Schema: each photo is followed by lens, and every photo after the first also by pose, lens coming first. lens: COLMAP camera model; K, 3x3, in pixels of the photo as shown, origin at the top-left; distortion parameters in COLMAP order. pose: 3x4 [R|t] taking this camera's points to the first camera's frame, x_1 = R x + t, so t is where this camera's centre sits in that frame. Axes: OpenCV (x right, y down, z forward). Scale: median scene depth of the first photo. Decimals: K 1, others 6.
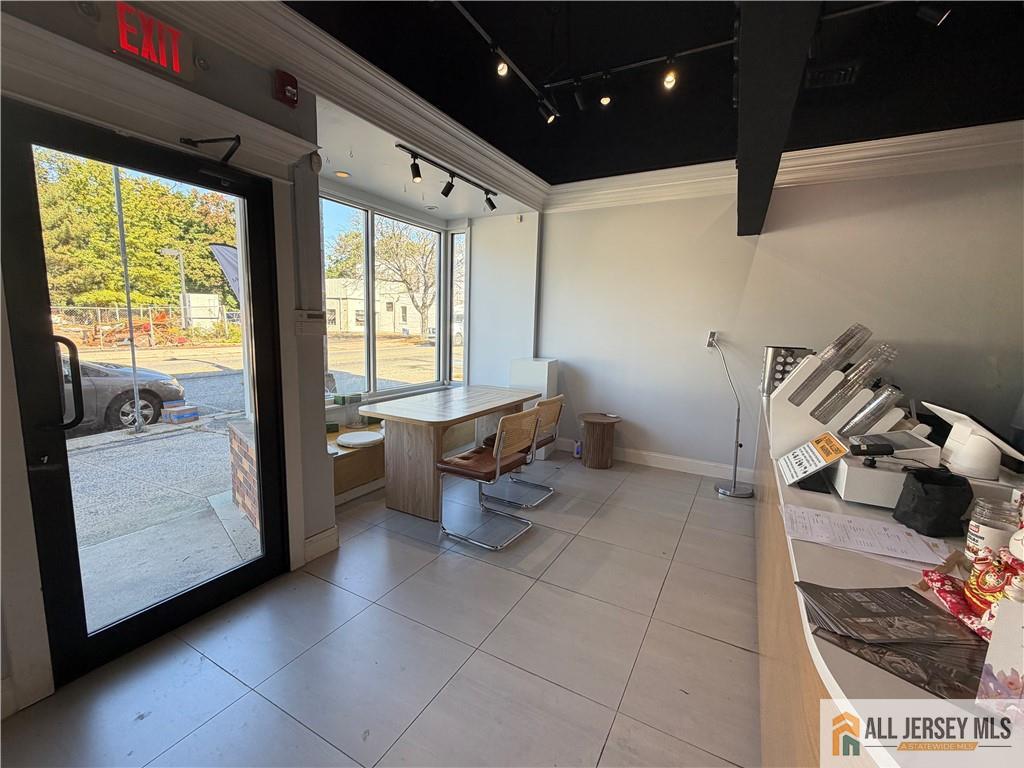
lens RADIAL K [[447.7, 0, 505.1], [0, 447.7, 383.1], [0, 0, 1]] dist [0.002940, 0.000119]
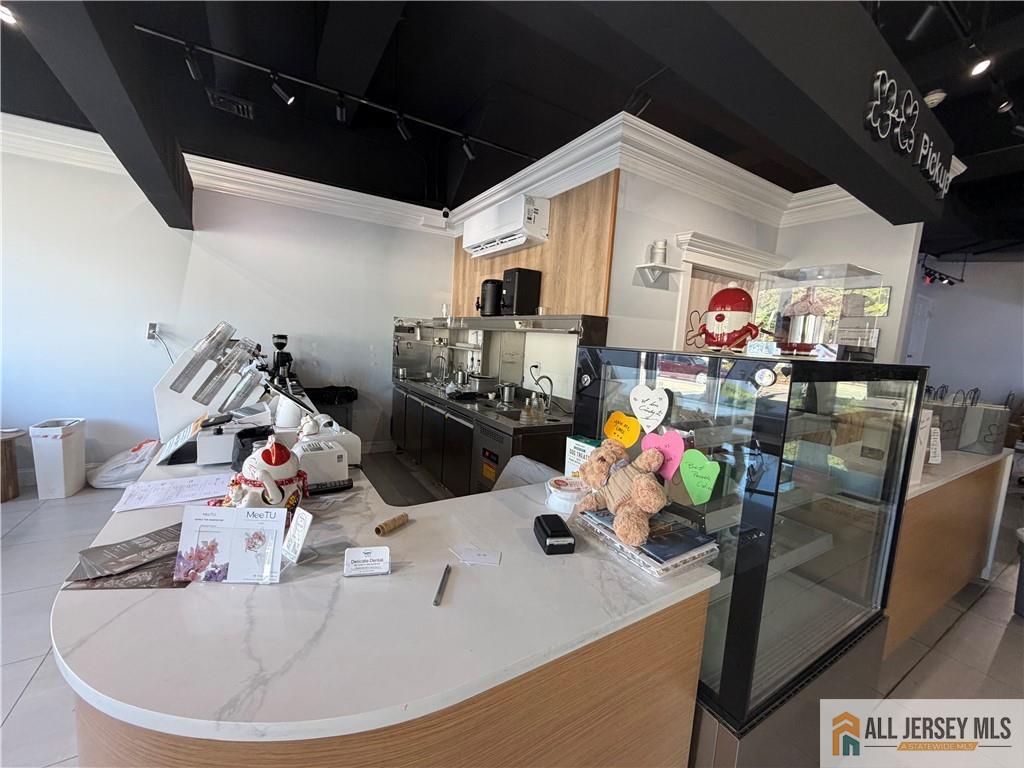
lens RADIAL K [[407.6, 0, 511.3], [0, 407.6, 386.1], [0, 0, 1]] dist [-0.000006, -0.000294]
pose [[0.479567, -0.094666, 0.872384, 0.171147], [0.065157, 0.995261, 0.072181, 0.016965], [-0.875083, 0.022226, 0.483462, -0.239268]]
